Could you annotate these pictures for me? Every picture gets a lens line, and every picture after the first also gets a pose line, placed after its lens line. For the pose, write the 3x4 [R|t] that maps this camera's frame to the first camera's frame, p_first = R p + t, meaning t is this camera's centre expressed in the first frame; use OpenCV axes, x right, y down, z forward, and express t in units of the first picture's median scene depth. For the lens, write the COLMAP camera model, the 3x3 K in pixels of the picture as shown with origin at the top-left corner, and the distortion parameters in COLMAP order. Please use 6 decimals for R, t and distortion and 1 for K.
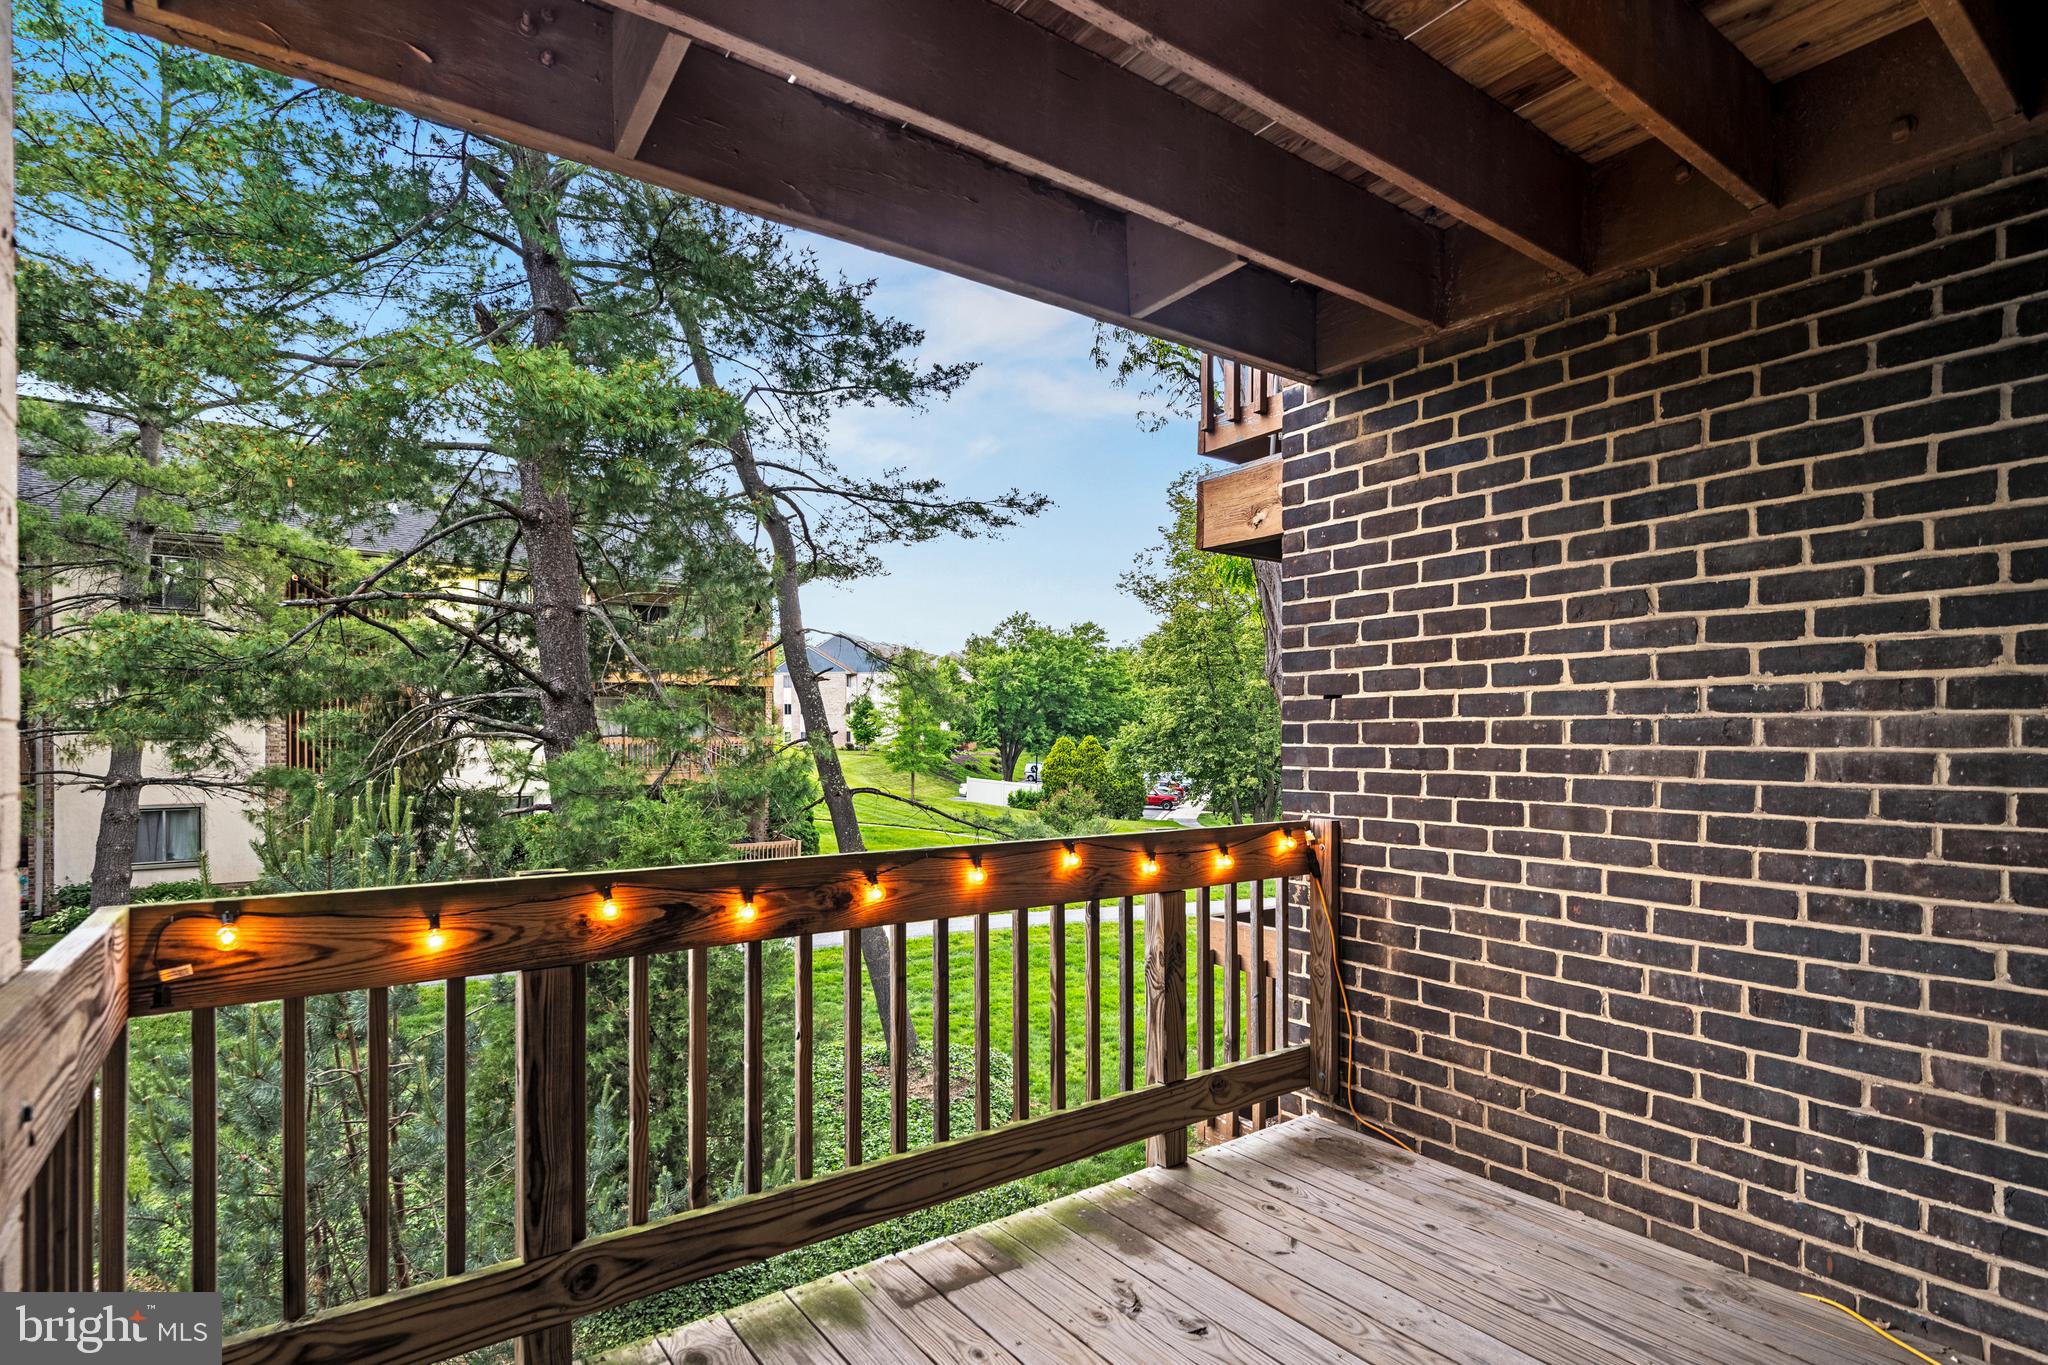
lens RADIAL K [[1010.7, 0, 1036.5], [0, 1010.7, 729.8], [0, 0, 1]] dist [0.004351, -0.000166]
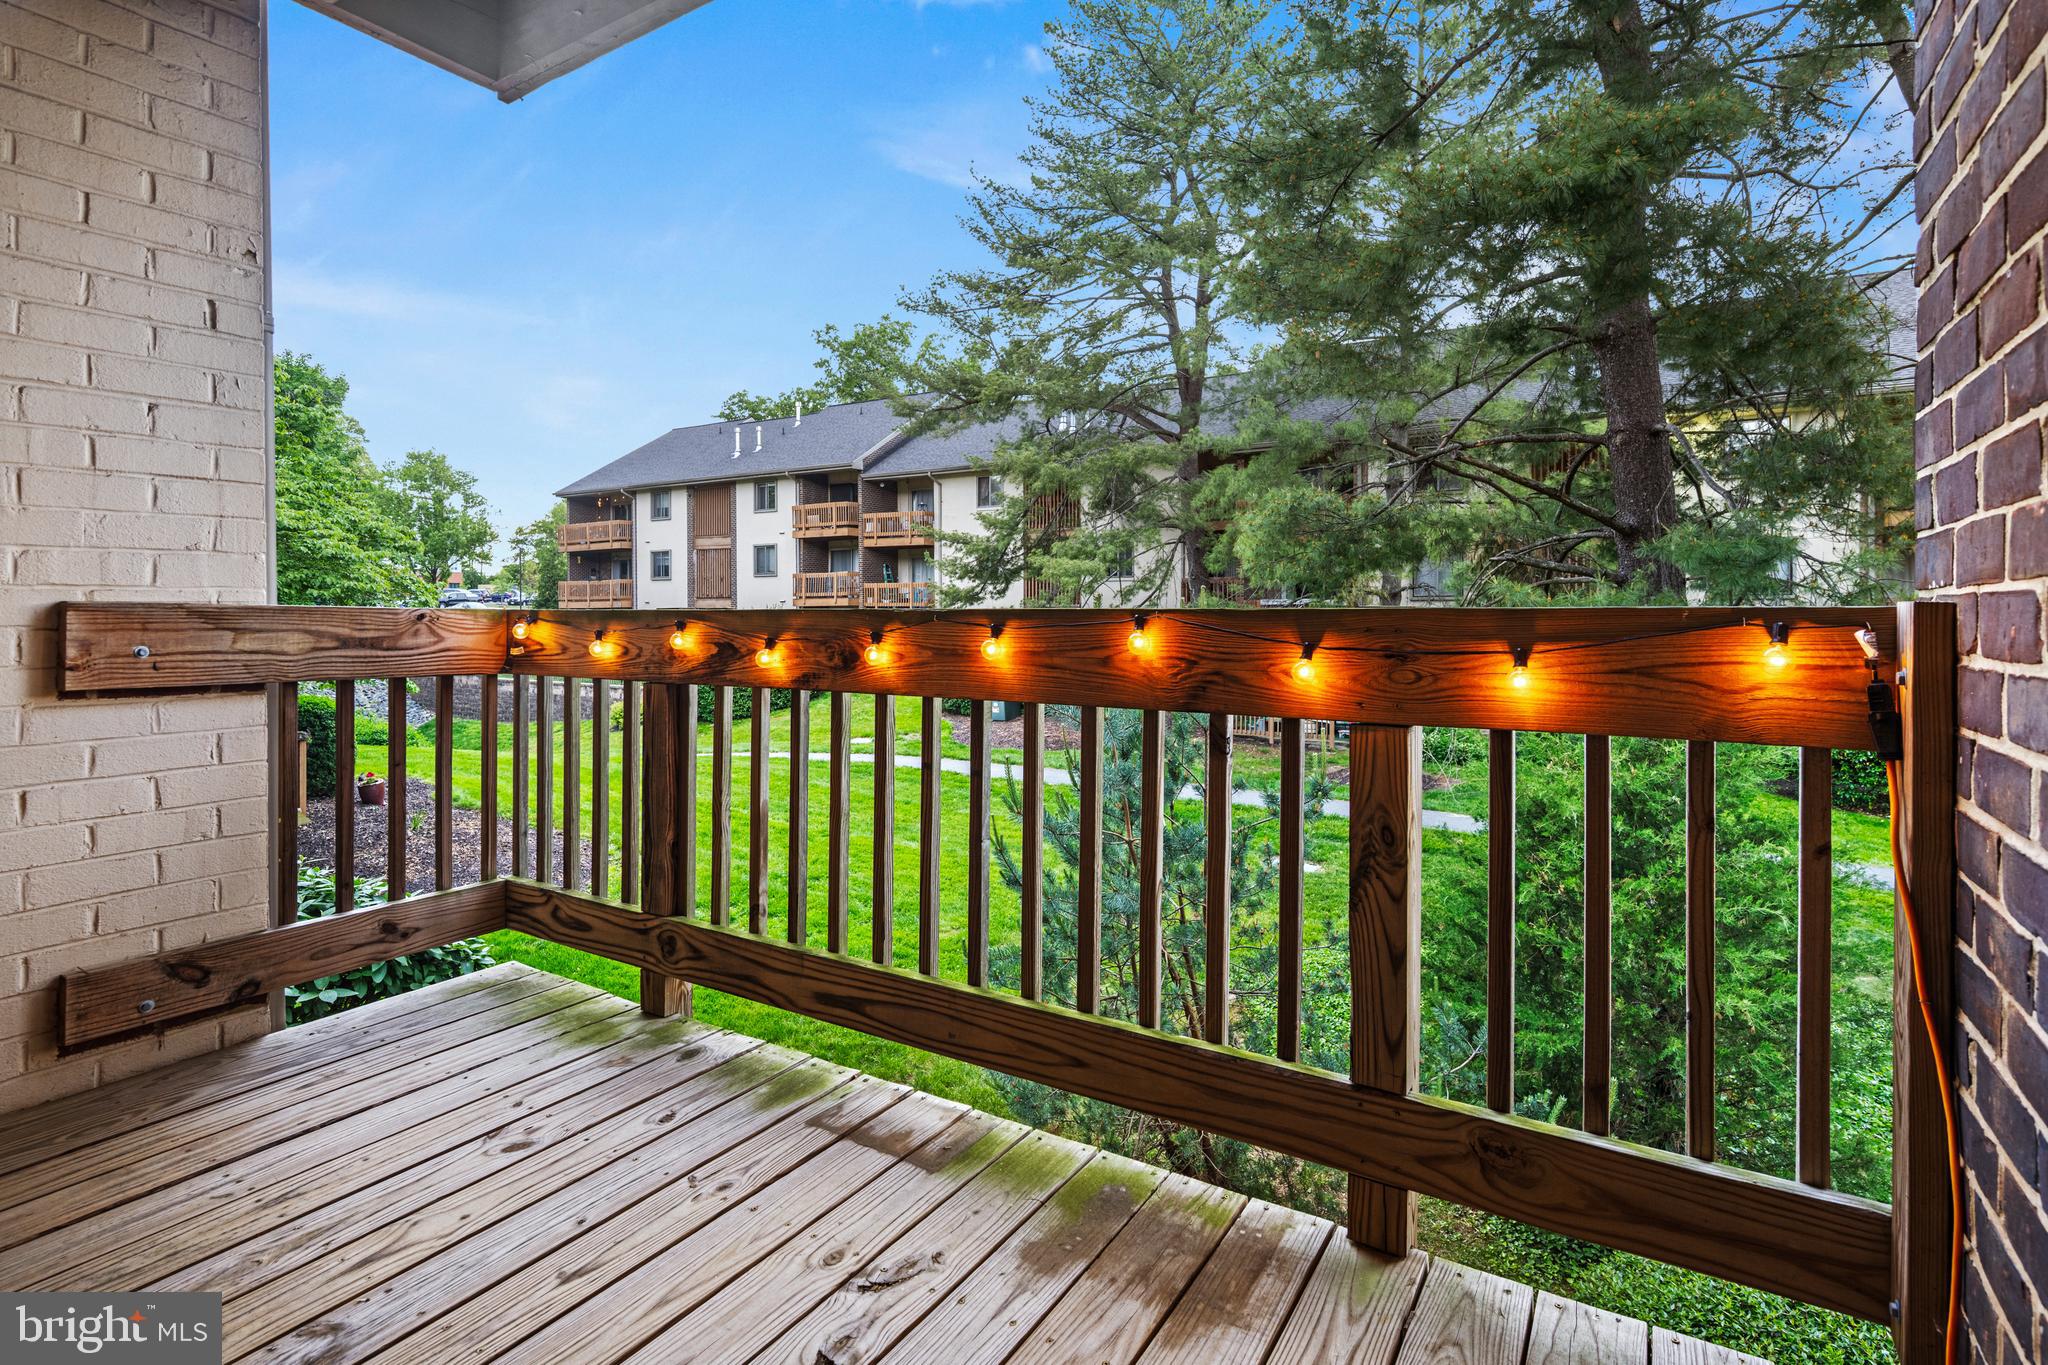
lens RADIAL K [[1010.7, 0, 970.5], [0, 1010.7, 618.7], [0, 0, 1]] dist [0.004351, -0.000166]
pose [[0.356585, 0.009260, -0.934217, 0.653167], [0.007621, 0.999889, 0.012820, 0.115922], [0.934232, -0.011691, 0.356474, 0.743500]]
